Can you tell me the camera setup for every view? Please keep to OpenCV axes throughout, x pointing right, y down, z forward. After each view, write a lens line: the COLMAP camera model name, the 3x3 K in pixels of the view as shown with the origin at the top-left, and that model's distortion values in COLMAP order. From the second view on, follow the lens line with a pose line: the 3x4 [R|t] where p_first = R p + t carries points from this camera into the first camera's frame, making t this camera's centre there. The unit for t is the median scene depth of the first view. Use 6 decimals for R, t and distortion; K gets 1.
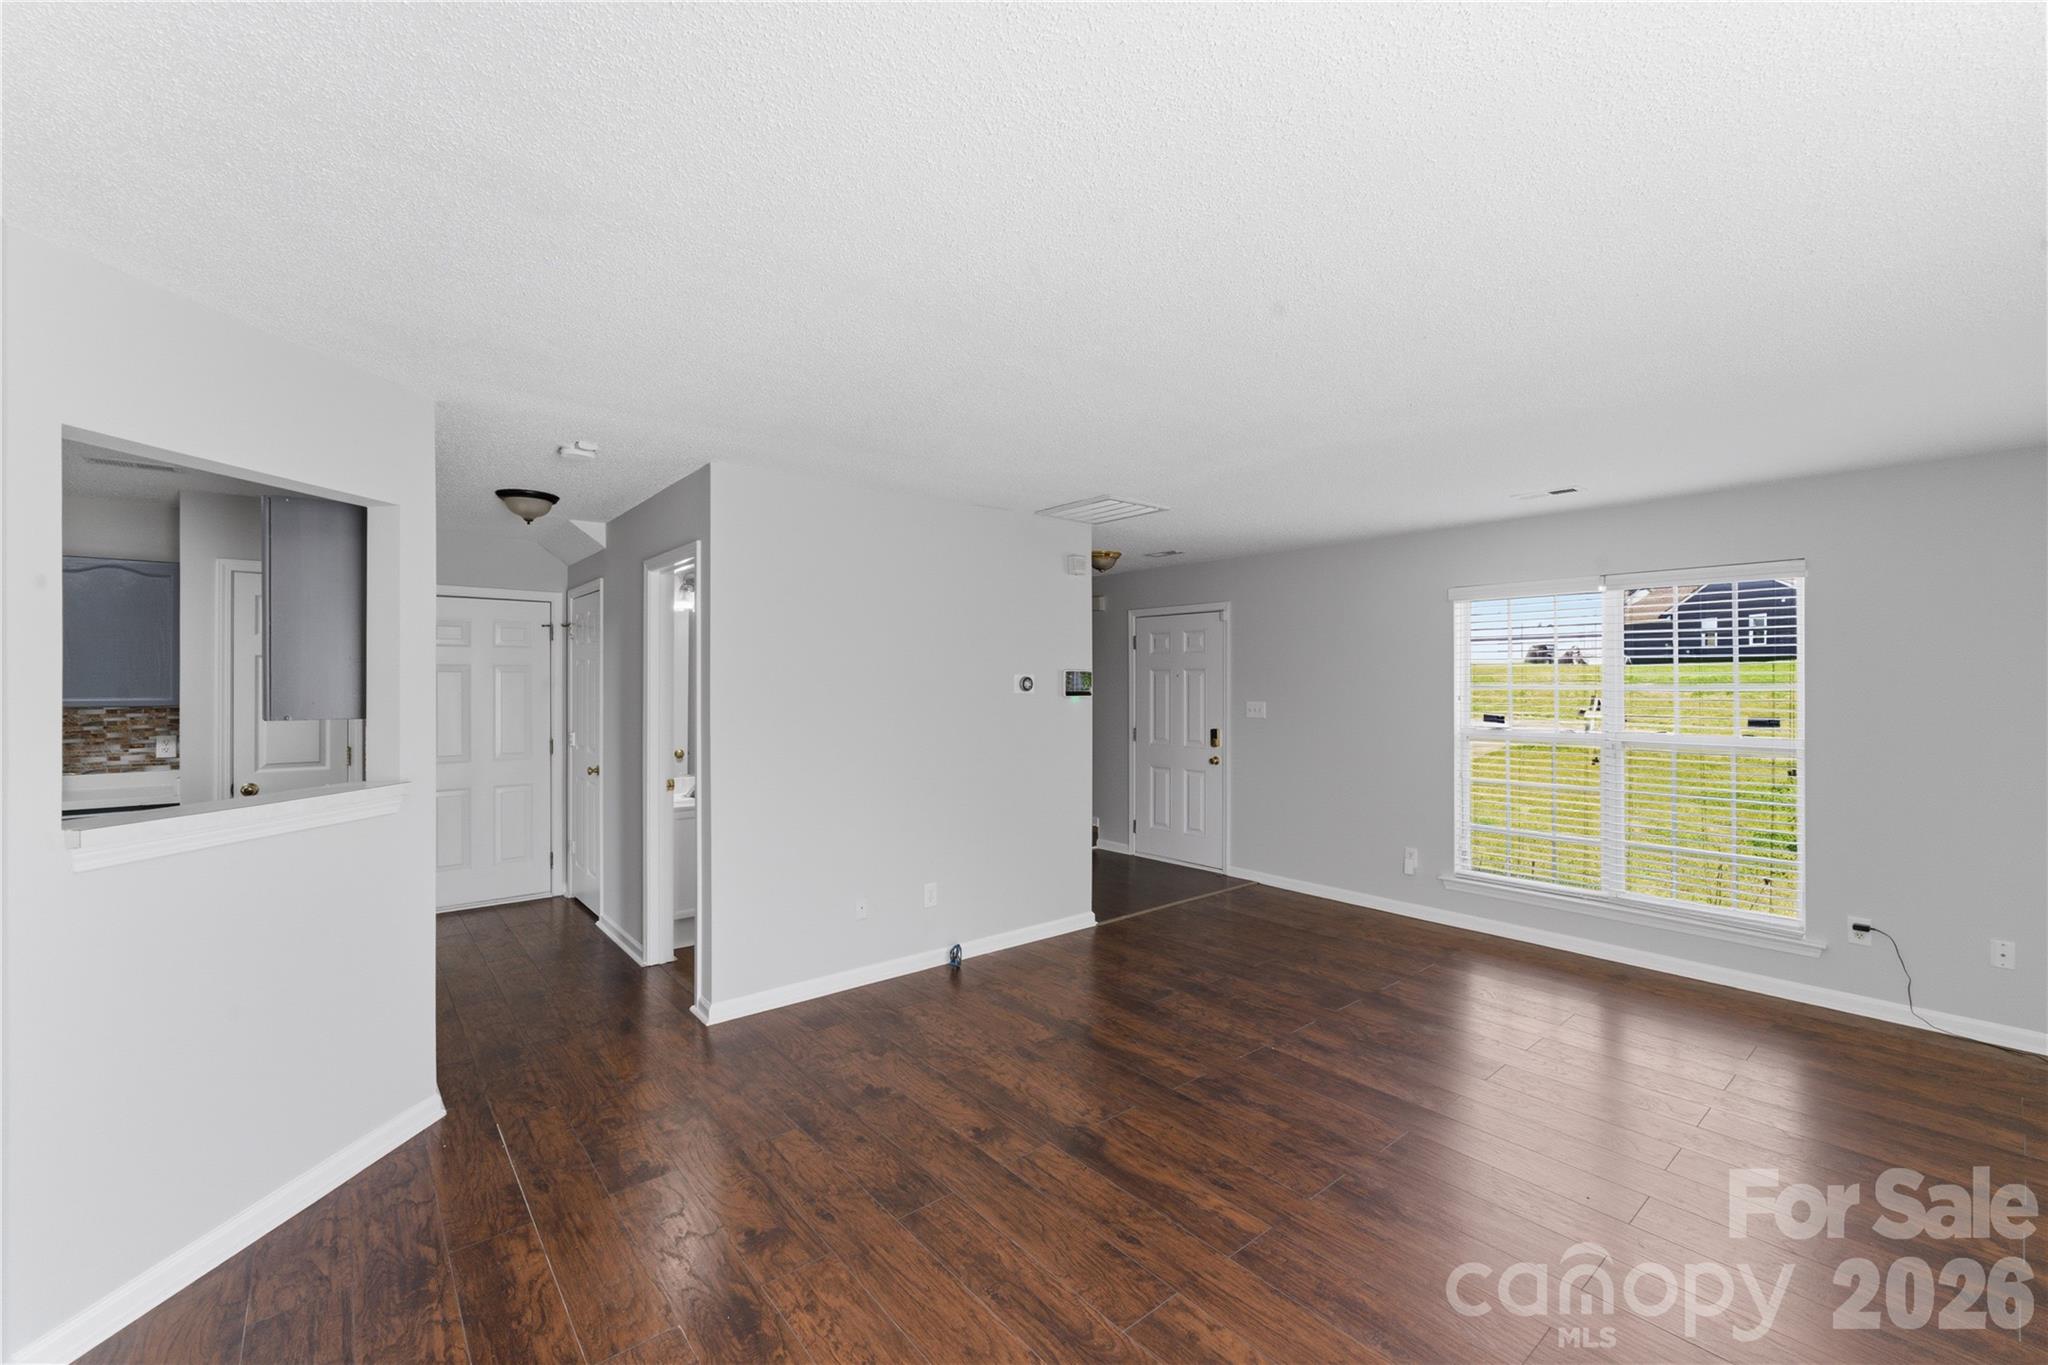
lens RADIAL K [[829.9, 0, 1021.0], [0, 829.9, 647.1], [0, 0, 1]] dist [-0.000817, 0.000006]
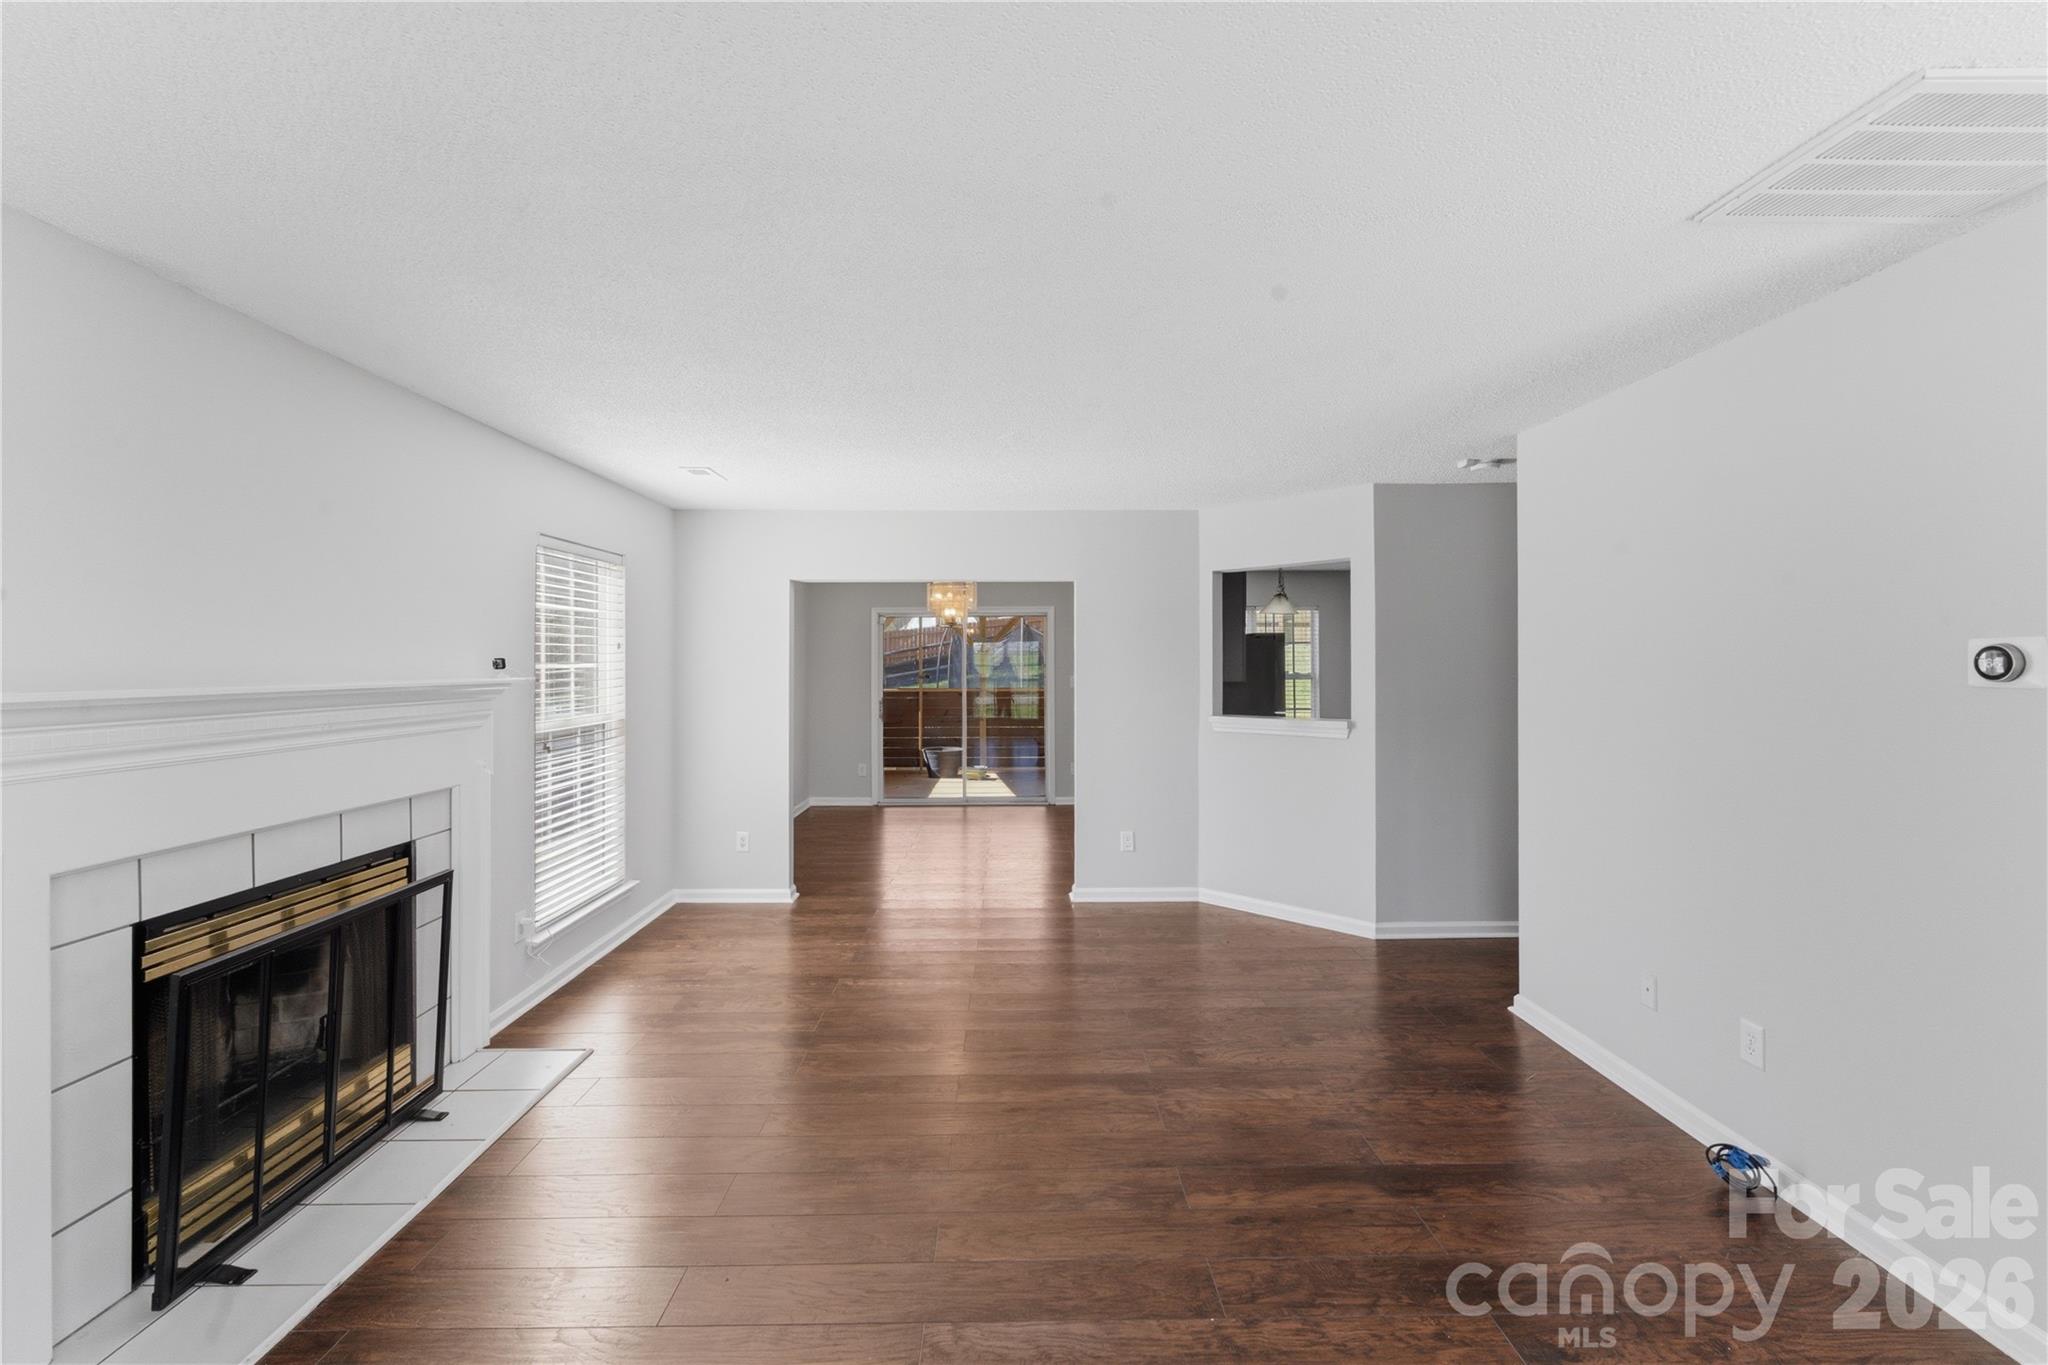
lens RADIAL K [[855.6, 0, 1019.5], [0, 855.6, 667.0], [0, 0, 1]] dist [-0.001366, -0.000161]
pose [[-0.624049, 0.004569, -0.781372, 0.618184], [0.037736, 0.998992, -0.024296, 0.041858], [0.780473, -0.044648, -0.623593, 0.949964]]
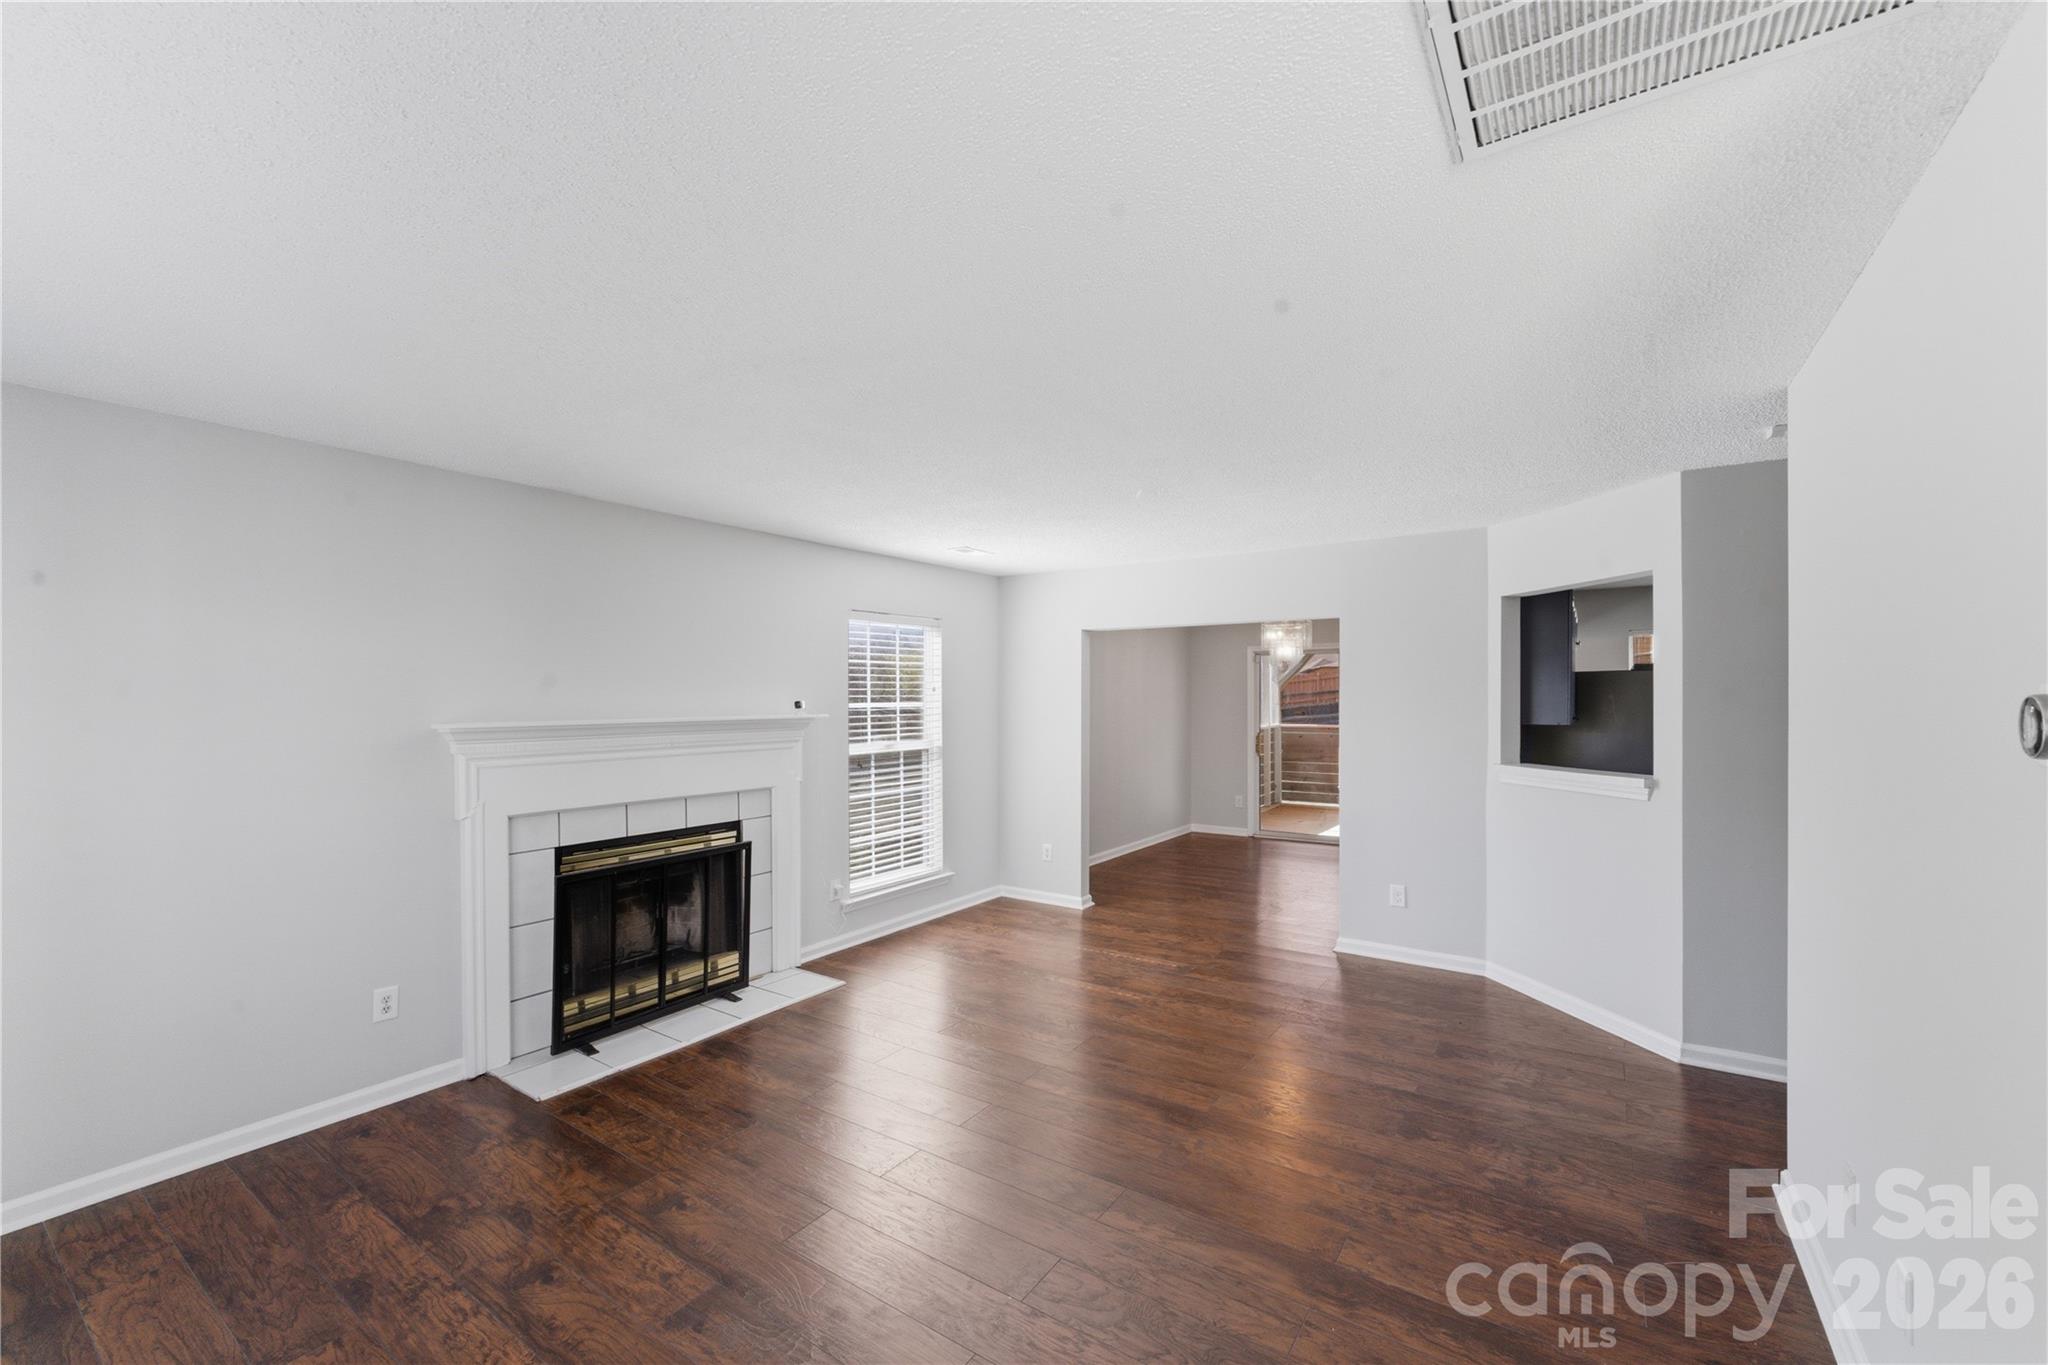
lens RADIAL K [[829.9, 0, 1022.0], [0, 829.9, 700.7], [0, 0, 1]] dist [-0.000817, 0.000006]
pose [[-0.961404, 0.005505, -0.275085, 0.345475], [0.017000, 0.999078, -0.039421, 0.044838], [0.274614, -0.042576, -0.960611, 1.208510]]
